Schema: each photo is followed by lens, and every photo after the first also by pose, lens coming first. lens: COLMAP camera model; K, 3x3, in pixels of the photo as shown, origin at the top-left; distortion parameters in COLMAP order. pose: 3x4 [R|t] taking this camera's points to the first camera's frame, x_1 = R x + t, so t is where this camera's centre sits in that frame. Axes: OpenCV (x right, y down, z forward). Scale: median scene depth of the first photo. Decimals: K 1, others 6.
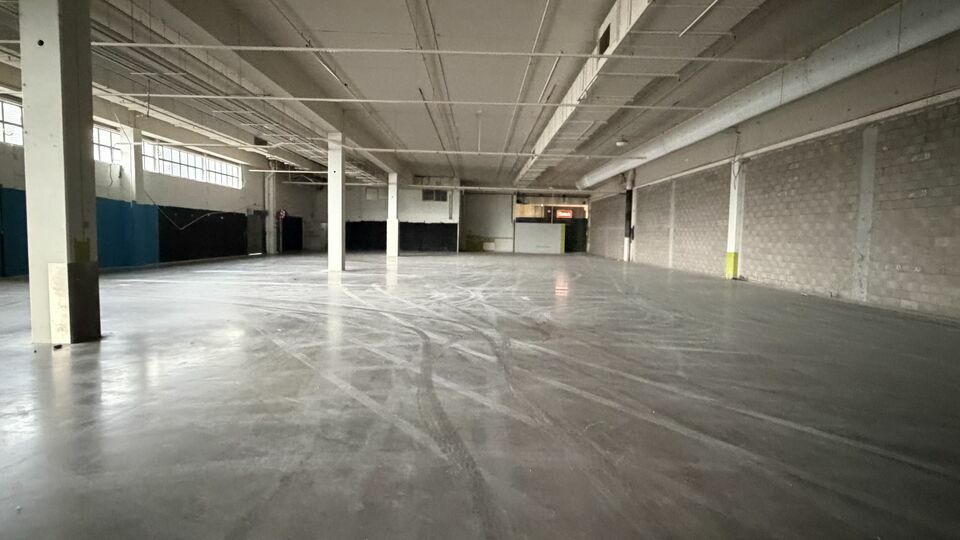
lens RADIAL K [[503.3, 0, 478.4], [0, 503.3, 268.5], [0, 0, 1]] dist [0.000235, -0.000141]
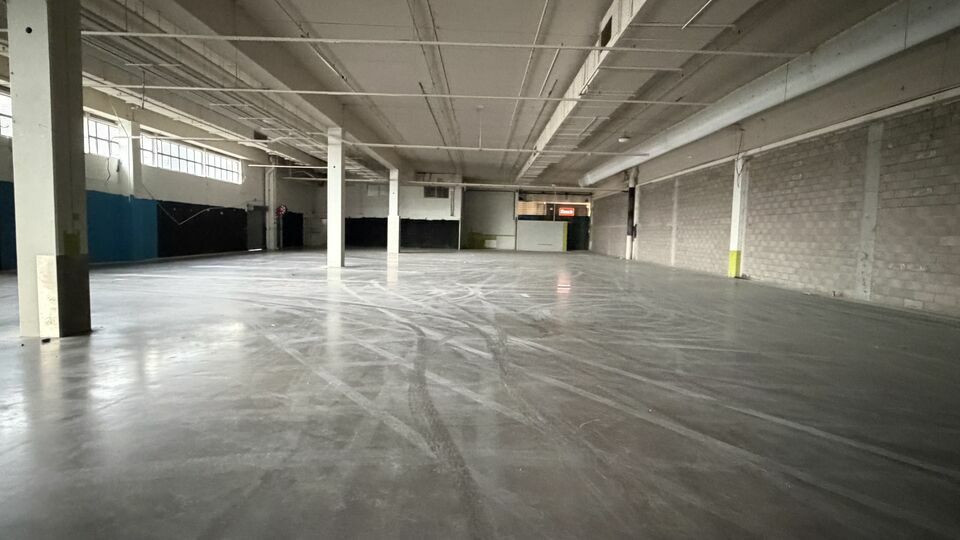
lens RADIAL K [[504.2, 0, 480.0], [0, 504.2, 270.0], [0, 0, 1]] dist [-0.000343, 0.000101]
pose [[0.999981, 0.005920, -0.001576, 0.005713], [-0.005908, 0.999955, 0.007370, 0.002564], [0.001620, -0.007361, 0.999972, 0.007760]]
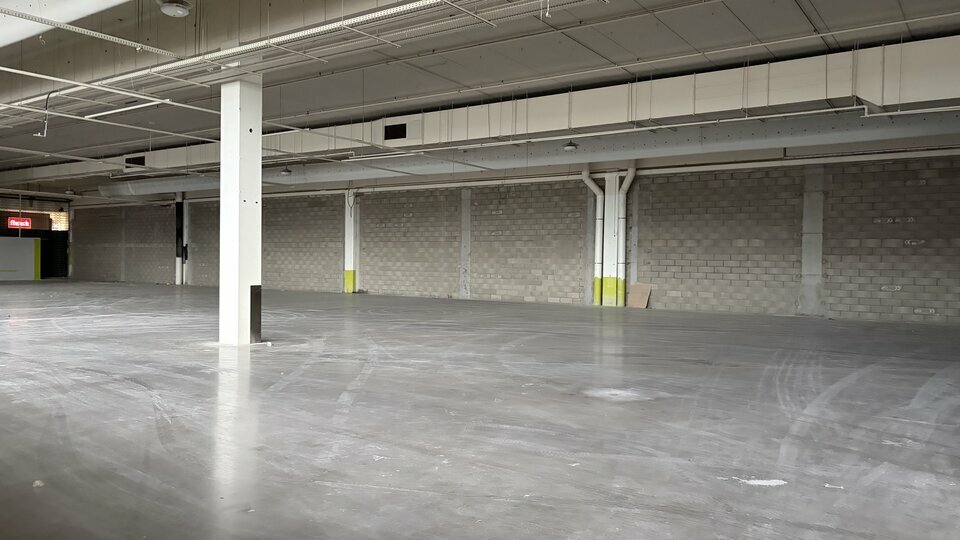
lens RADIAL K [[722.9, 0, 480.0], [0, 722.9, 270.0], [0, 0, 1]] dist [-0.000340, -0.000329]
pose [[0.572738, -0.022487, 0.819430, -1.101490], [0.053313, 0.998529, -0.009861, 0.000364], [-0.818003, 0.049334, 0.573094, -0.343087]]
